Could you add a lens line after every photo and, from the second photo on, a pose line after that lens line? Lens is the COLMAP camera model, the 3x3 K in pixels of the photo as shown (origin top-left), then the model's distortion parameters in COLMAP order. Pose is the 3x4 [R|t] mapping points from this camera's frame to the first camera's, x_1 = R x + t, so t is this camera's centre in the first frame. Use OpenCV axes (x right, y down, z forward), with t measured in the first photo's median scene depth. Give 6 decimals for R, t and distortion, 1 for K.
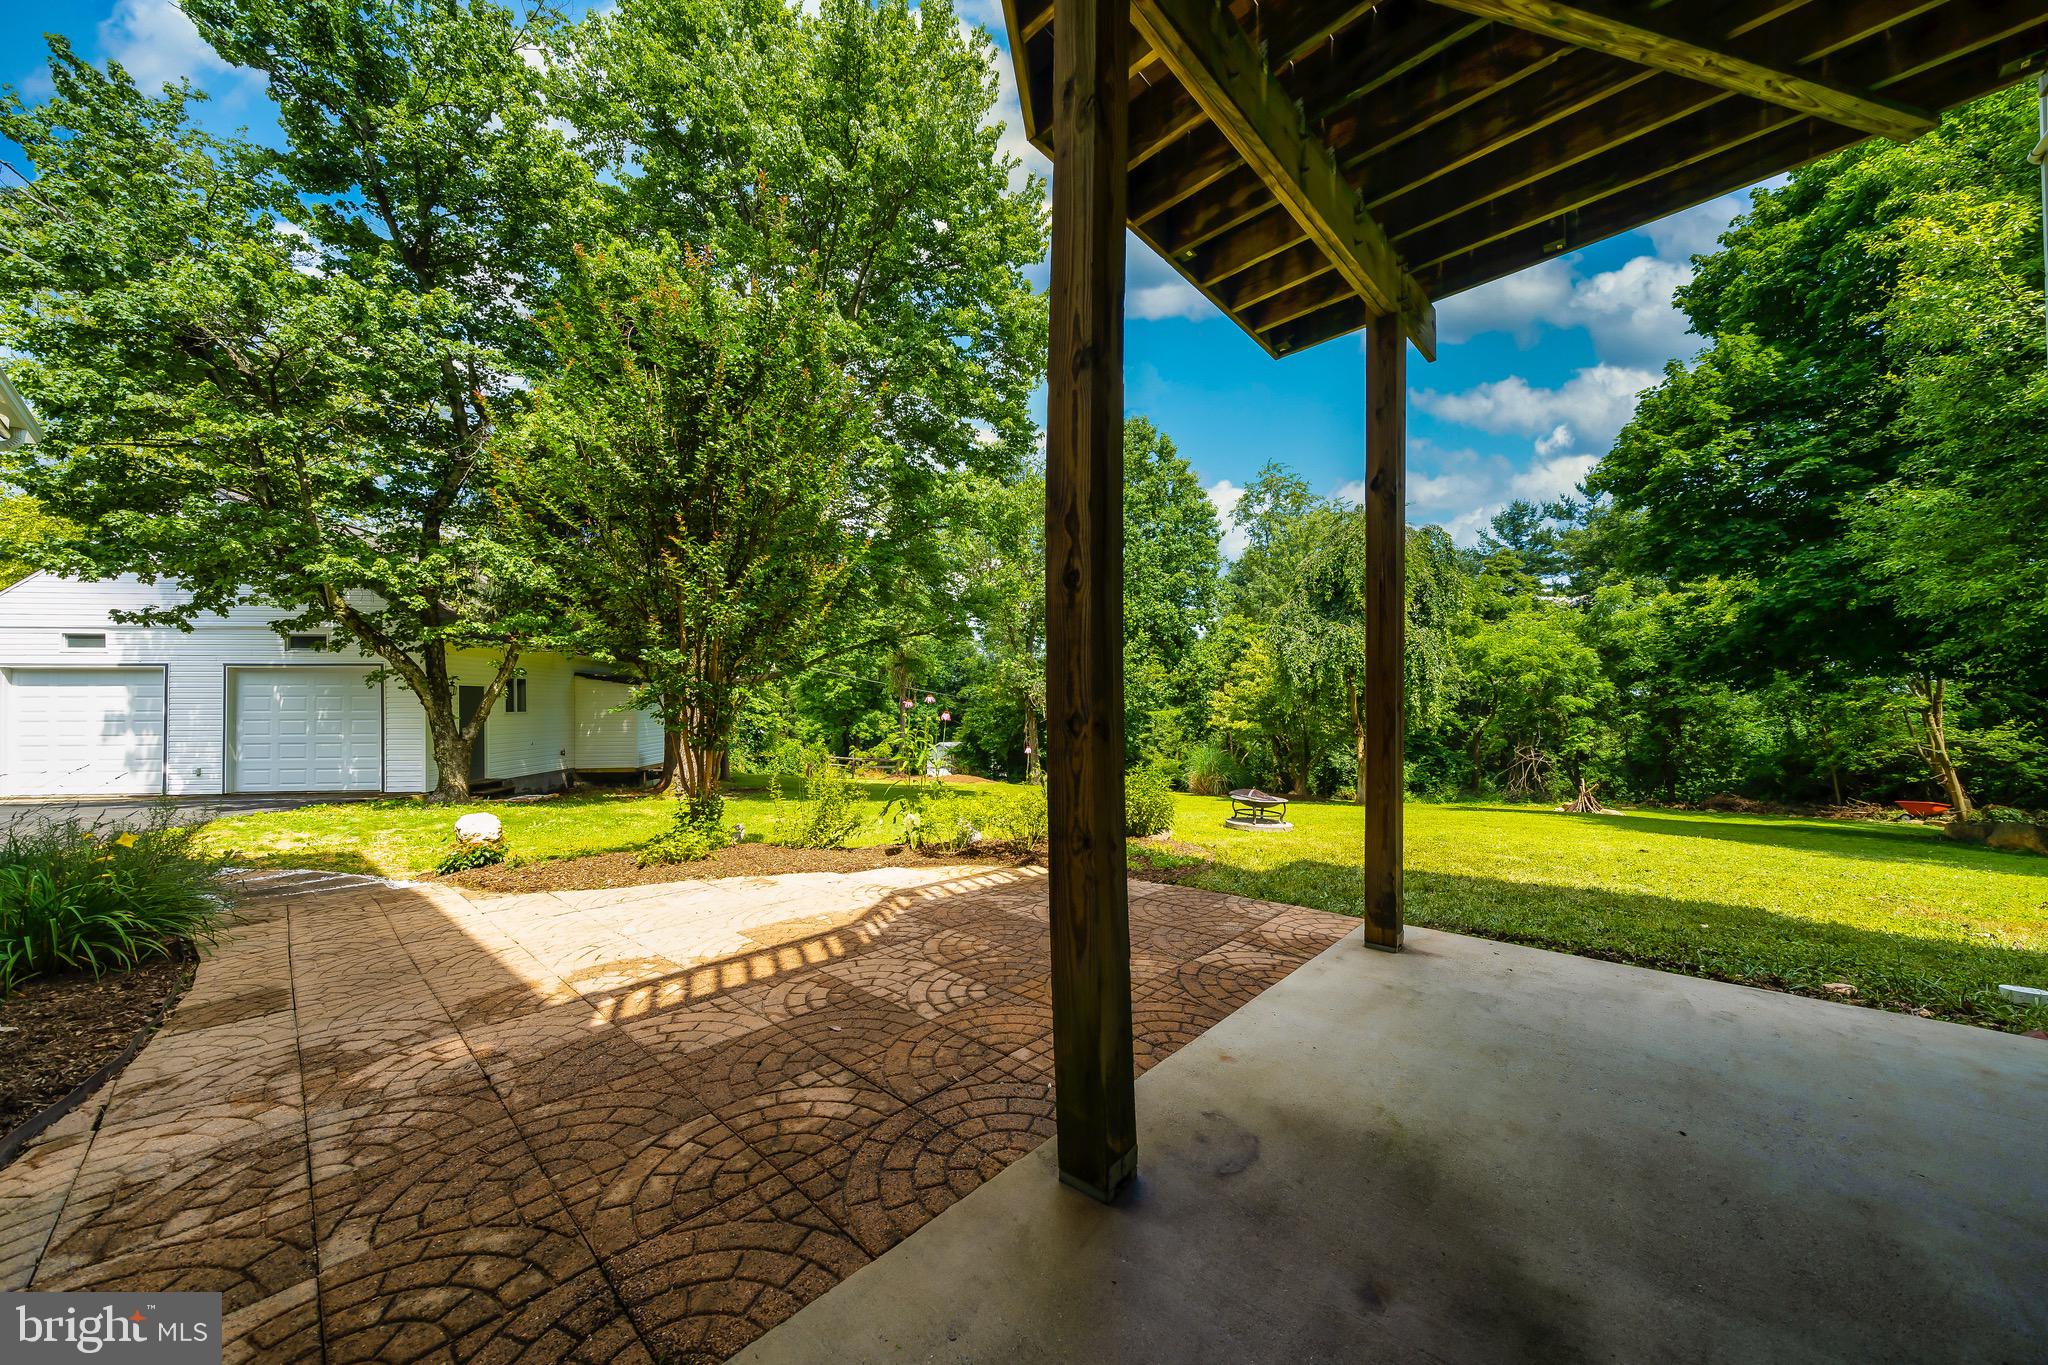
lens RADIAL K [[710.8, 0, 1016.2], [0, 710.8, 697.5], [0, 0, 1]] dist [-0.004510, 0.000090]
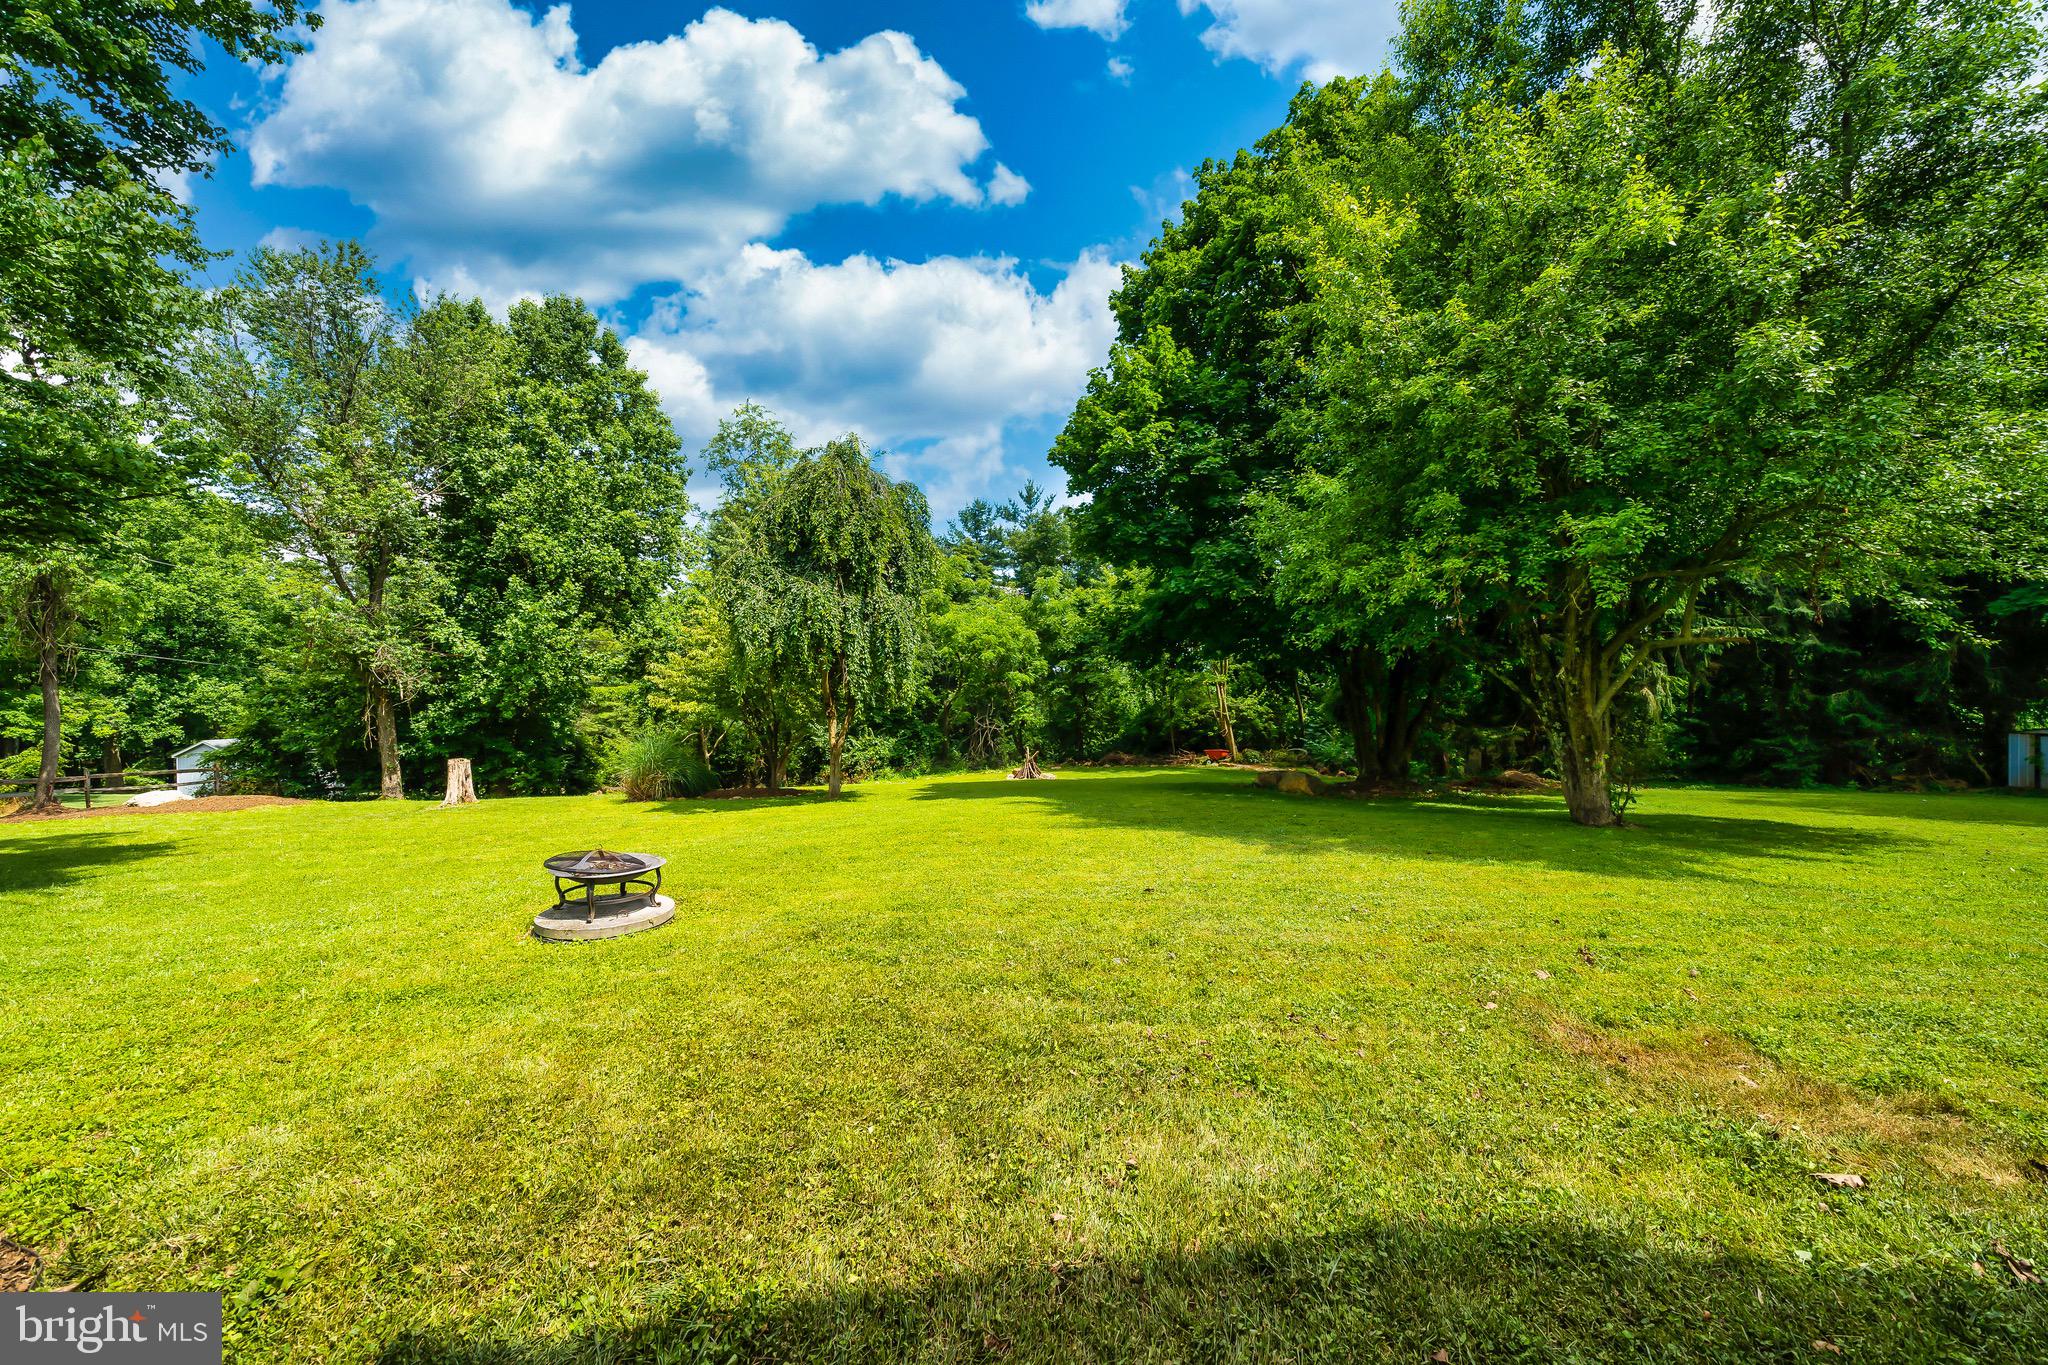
lens RADIAL K [[710.8, 0, 1029.7], [0, 710.8, 676.5], [0, 0, 1]] dist [-0.004510, 0.000090]
pose [[0.768691, 0.003335, 0.639612, 0.068347], [-0.008778, 0.999947, 0.005335, -0.001271], [-0.639560, -0.009716, 0.768679, 0.109285]]
